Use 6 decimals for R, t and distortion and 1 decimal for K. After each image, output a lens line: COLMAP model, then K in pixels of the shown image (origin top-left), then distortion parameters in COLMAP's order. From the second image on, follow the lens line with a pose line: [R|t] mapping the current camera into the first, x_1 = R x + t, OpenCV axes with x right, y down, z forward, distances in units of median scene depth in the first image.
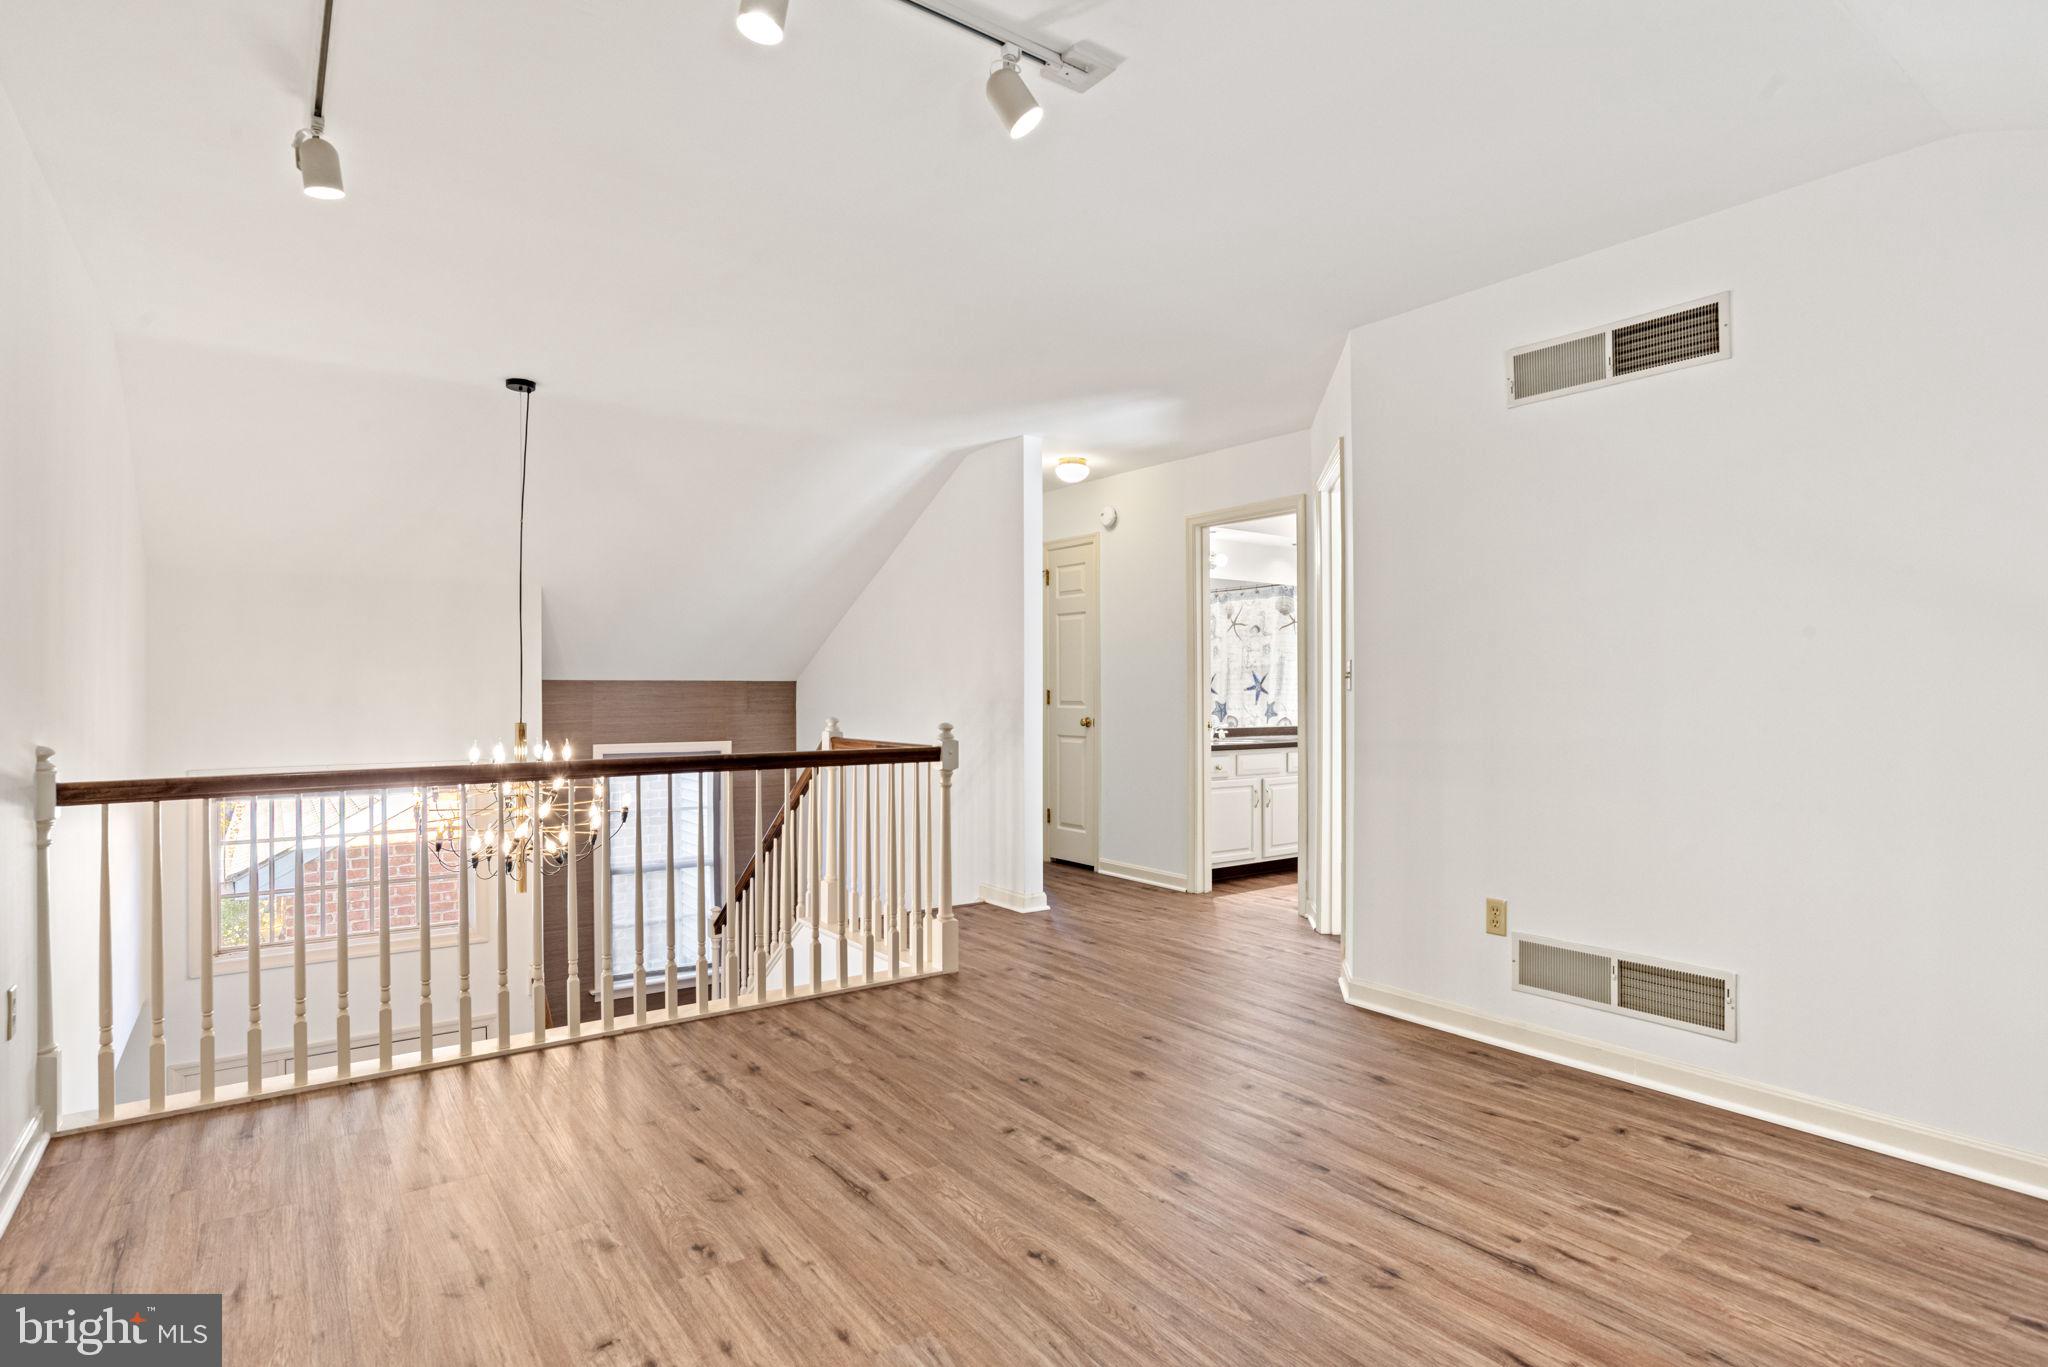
lens RADIAL K [[1059.0, 0, 1021.2], [0, 1059.0, 698.9], [0, 0, 1]] dist [-0.053382, 0.023296]
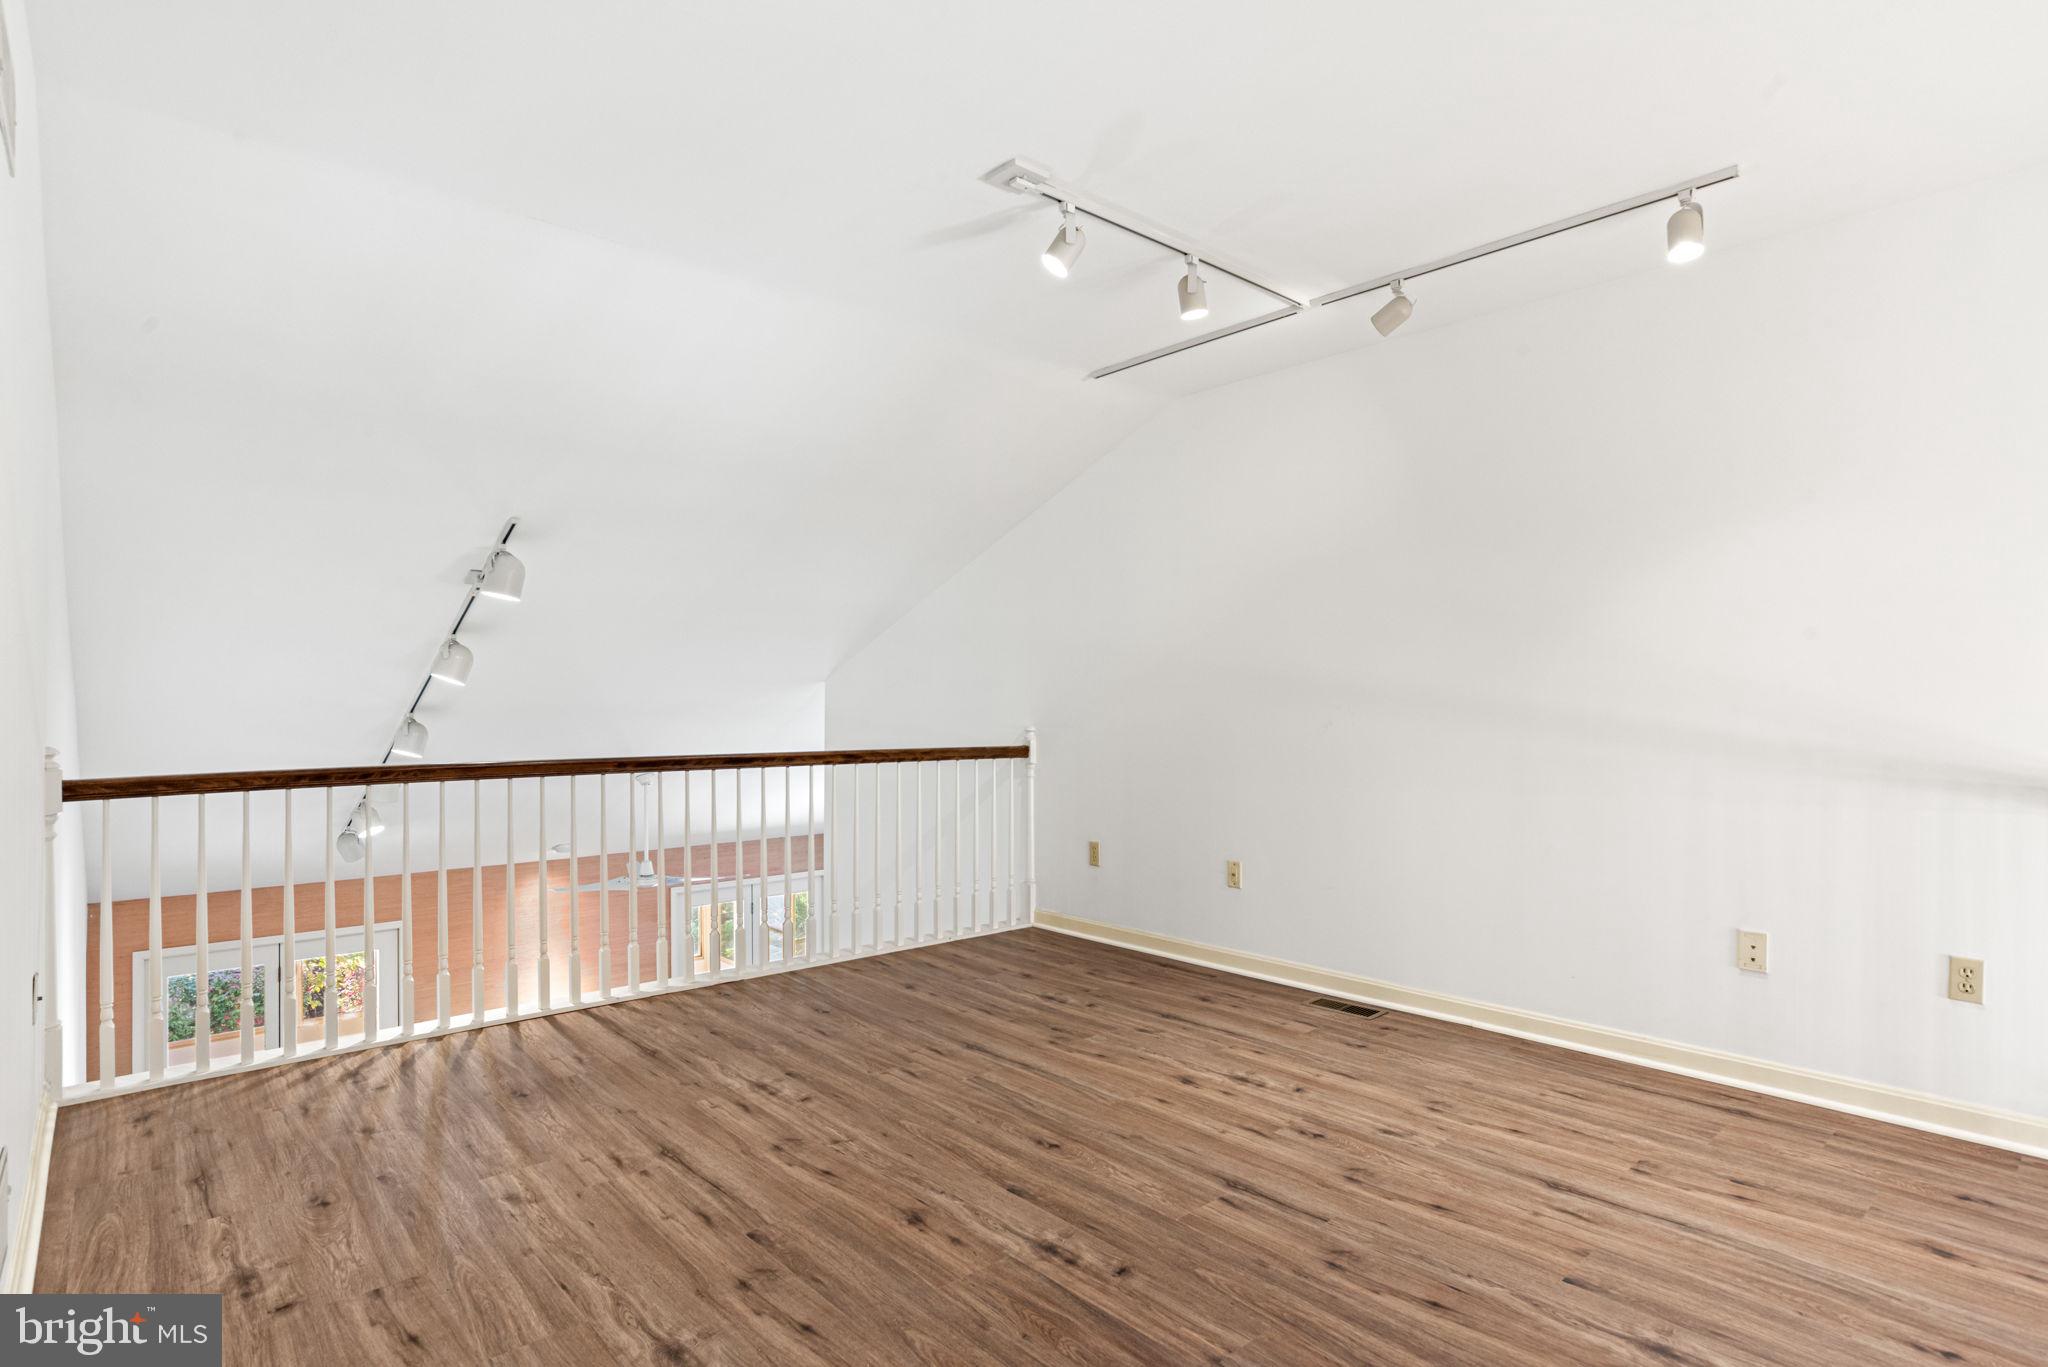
lens RADIAL K [[1059.0, 0, 1021.2], [0, 1059.0, 698.9], [0, 0, 1]] dist [-0.053382, 0.023296]
pose [[-0.995253, 0.003468, -0.097256, 0.152584], [0.002980, 0.999982, 0.005165, -0.010710], [0.097272, 0.004850, -0.995246, 1.983110]]
